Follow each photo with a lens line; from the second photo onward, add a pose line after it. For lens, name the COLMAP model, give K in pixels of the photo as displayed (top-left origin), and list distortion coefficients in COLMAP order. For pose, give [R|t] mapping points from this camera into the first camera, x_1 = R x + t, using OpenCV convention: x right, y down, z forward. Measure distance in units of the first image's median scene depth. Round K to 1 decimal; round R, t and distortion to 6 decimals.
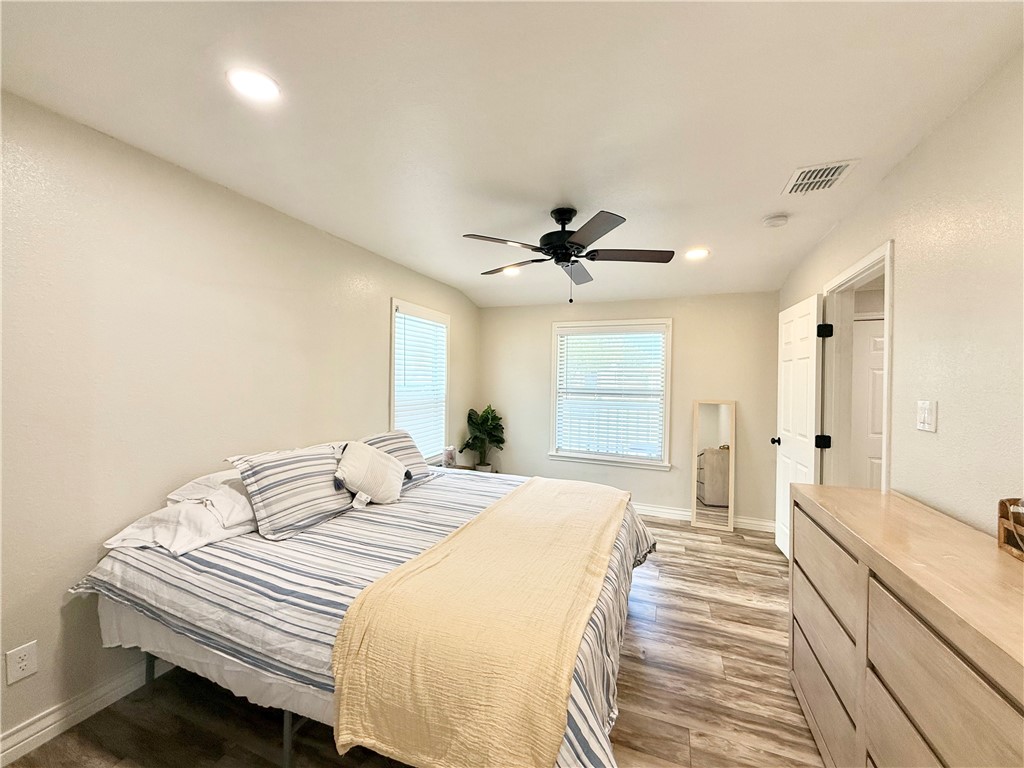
lens RADIAL K [[406.9, 0, 504.7], [0, 406.9, 383.9], [0, 0, 1]] dist [-0.000306, 0.000167]
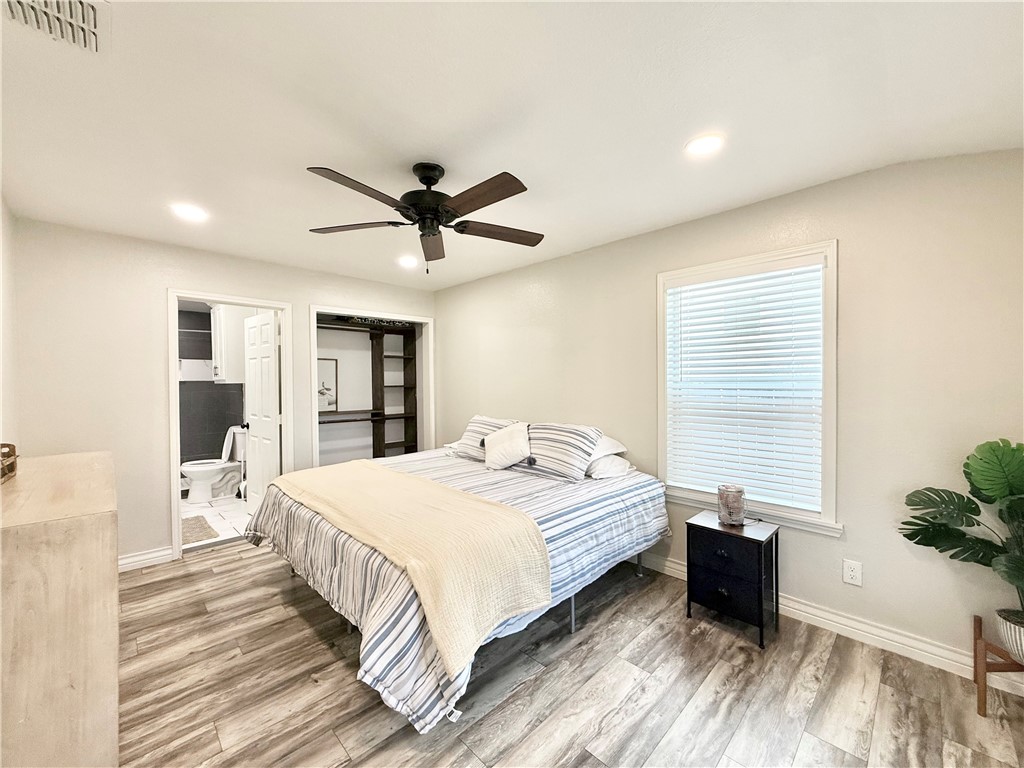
lens RADIAL K [[406.9, 0, 509.8], [0, 406.9, 382.5], [0, 0, 1]] dist [-0.000306, 0.000167]
pose [[-0.398364, -0.003502, -0.917221, 0.965260], [-0.005618, 0.999983, -0.001377, 0.018394], [0.917210, 0.004604, -0.398377, 1.701271]]
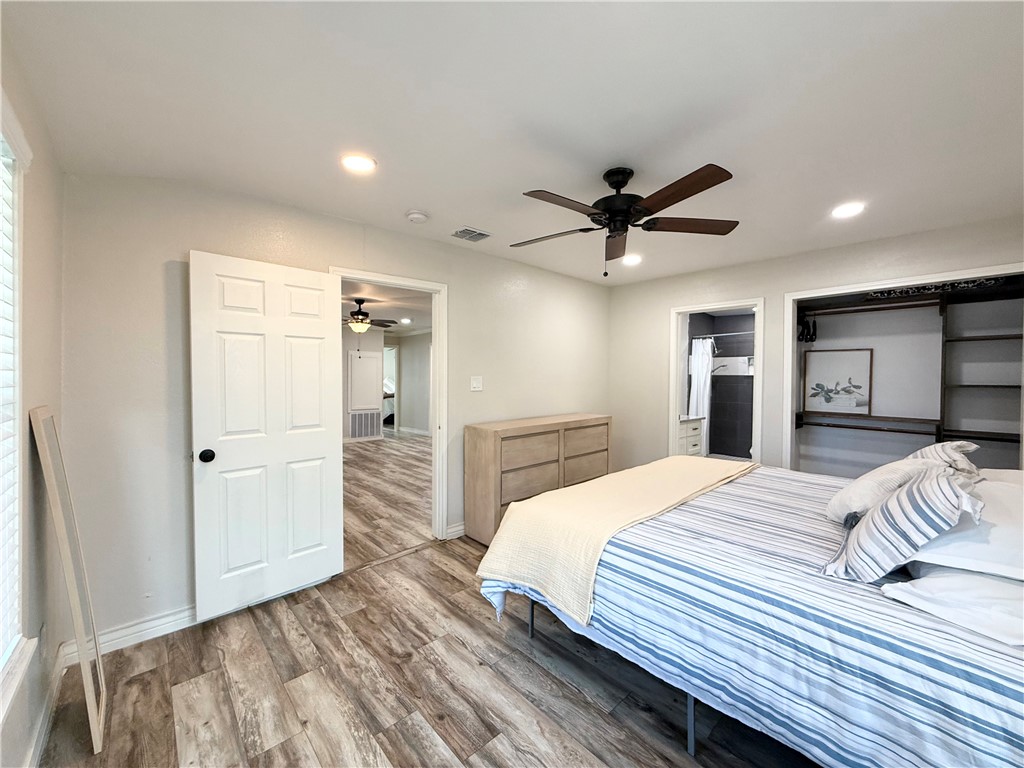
lens RADIAL K [[406.9, 0, 507.8], [0, 406.9, 382.3], [0, 0, 1]] dist [-0.000306, 0.000167]
pose [[-0.900691, -0.021989, 0.433903, -0.038279], [-0.011128, 0.999558, 0.027555, 0.006594], [-0.434317, 0.019990, -0.900538, 2.174375]]
